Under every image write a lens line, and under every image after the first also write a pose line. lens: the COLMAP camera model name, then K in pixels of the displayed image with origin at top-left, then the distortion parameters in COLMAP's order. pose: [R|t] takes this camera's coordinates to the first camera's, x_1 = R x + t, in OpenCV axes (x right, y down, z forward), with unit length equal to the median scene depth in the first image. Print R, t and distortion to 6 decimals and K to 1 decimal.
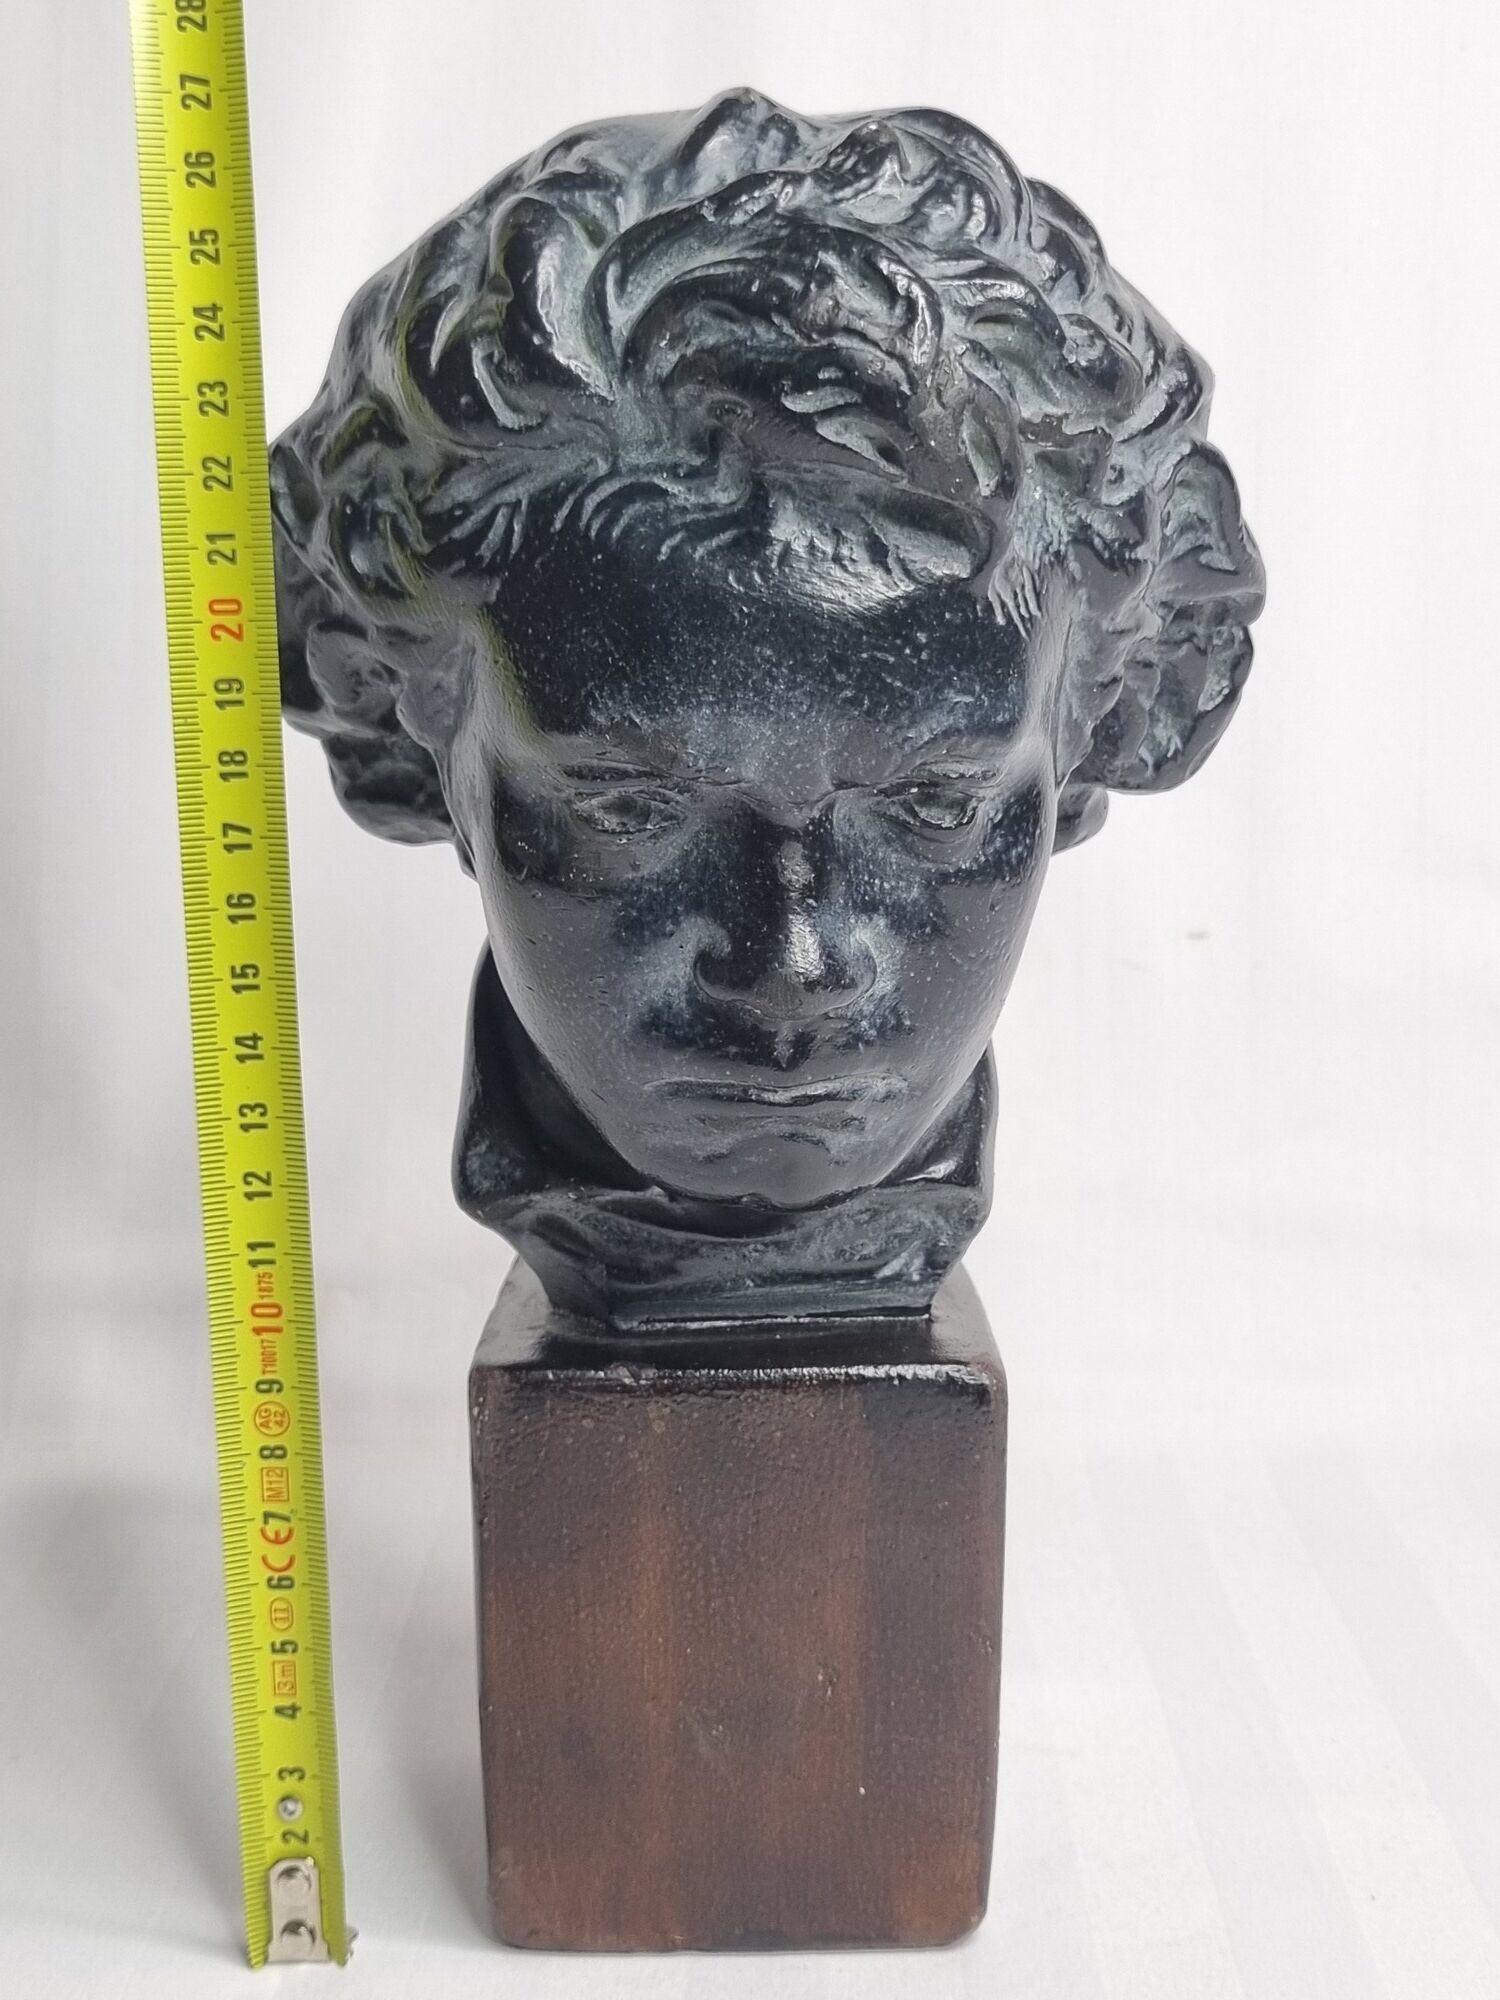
lens RADIAL K [[2783.5, 0, 779.9], [0, 2783.5, 977.3], [0, 0, 1]] dist [-0.003077, 0.000000]
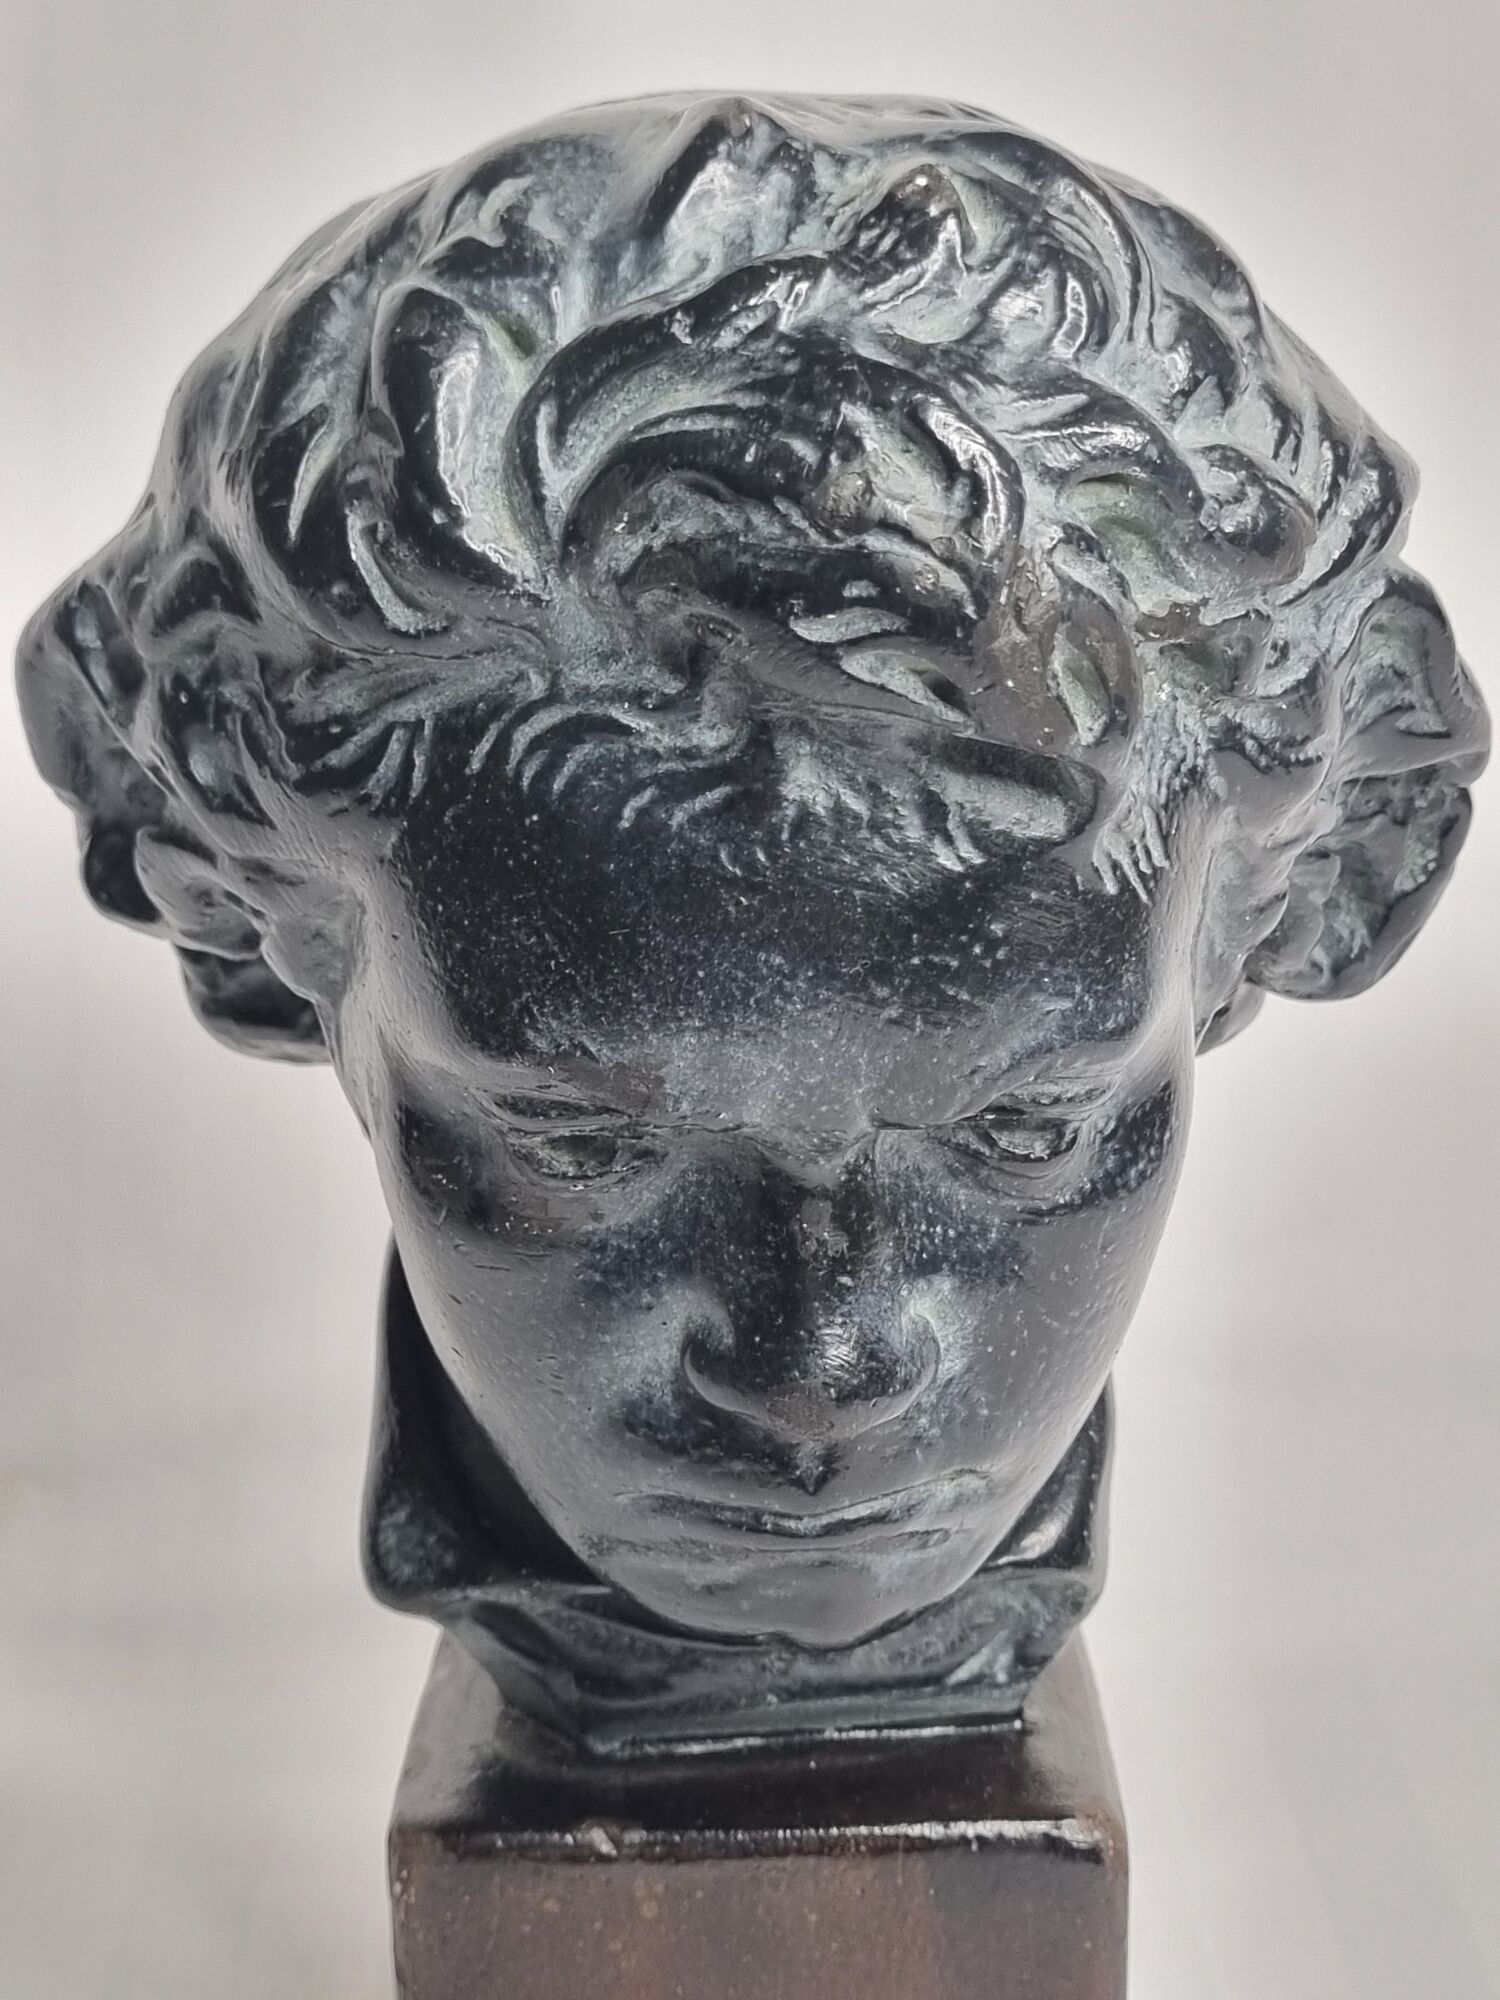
lens RADIAL K [[3573.5, 0, 754.8], [0, 3573.5, 975.4], [0, 0, 1]] dist [0.008720, 0.000000]
pose [[0.999596, -0.011603, -0.025955, 0.012471], [0.013716, 0.996473, 0.082785, -0.175406], [0.024903, -0.083108, 0.996229, 0.099052]]
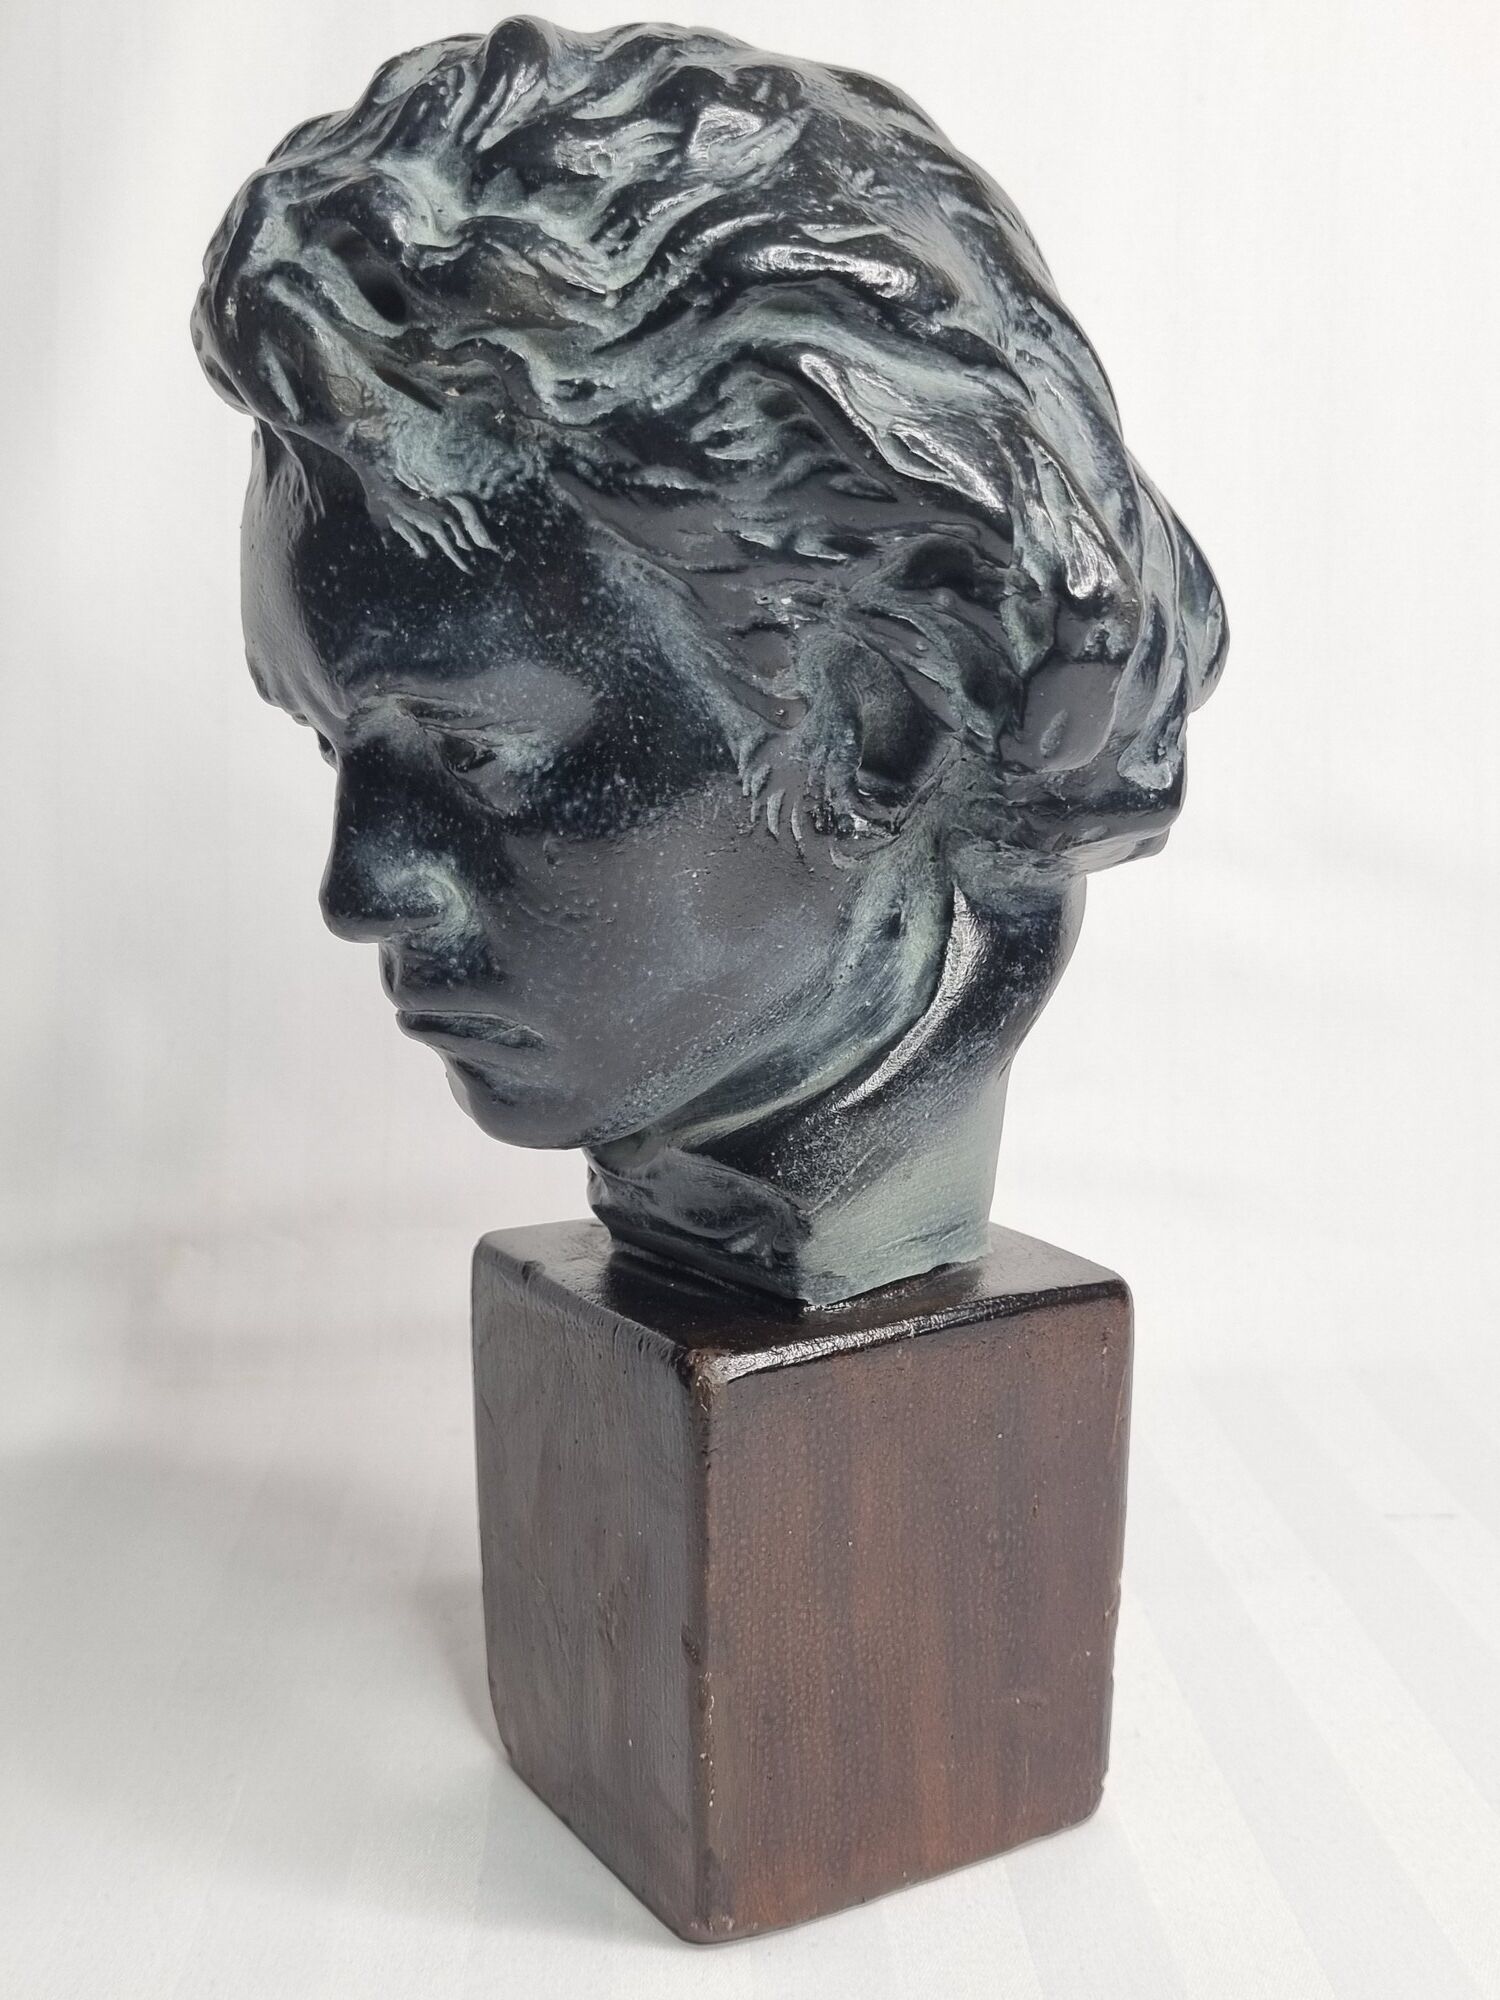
lens RADIAL K [[2328.1, 0, 722.4], [0, 2328.1, 1040.3], [0, 0, 1]] dist [0.018582, 0.000000]
pose [[0.492722, 0.158036, -0.855716, 0.820798], [-0.128014, 0.985835, 0.108357, -0.060248], [0.860719, 0.056153, 0.505973, 0.664805]]
